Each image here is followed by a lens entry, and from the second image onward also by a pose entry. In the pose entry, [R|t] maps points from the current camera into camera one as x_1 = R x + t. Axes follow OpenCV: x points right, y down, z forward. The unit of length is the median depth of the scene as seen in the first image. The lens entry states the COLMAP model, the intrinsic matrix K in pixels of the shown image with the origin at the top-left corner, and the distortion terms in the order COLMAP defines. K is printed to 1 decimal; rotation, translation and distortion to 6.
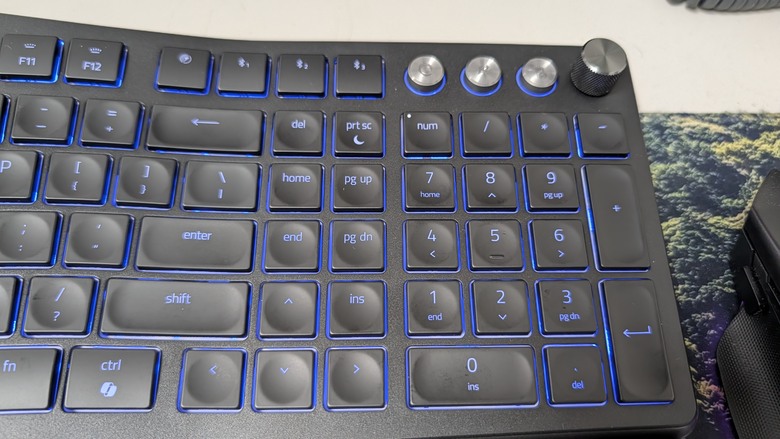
lens RADIAL K [[544.7, 0, 389.6], [0, 544.7, 234.2], [0, 0, 1]] dist [-0.006229, -0.002042]
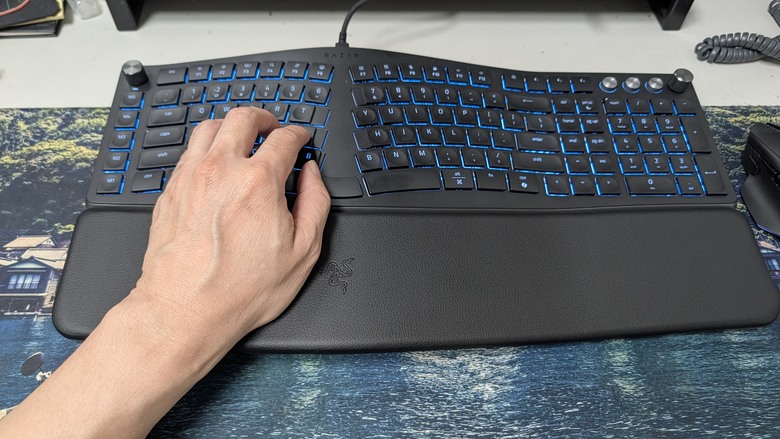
lens RADIAL K [[536.3, 0, 387.5], [0, 536.3, 237.0], [0, 0, 1]] dist [-0.005290, 0.001026]
pose [[0.999954, -0.009167, -0.002703, -0.832206], [0.008717, 0.990762, -0.135334, 0.628593], [0.003918, 0.135304, 0.990796, -1.156097]]
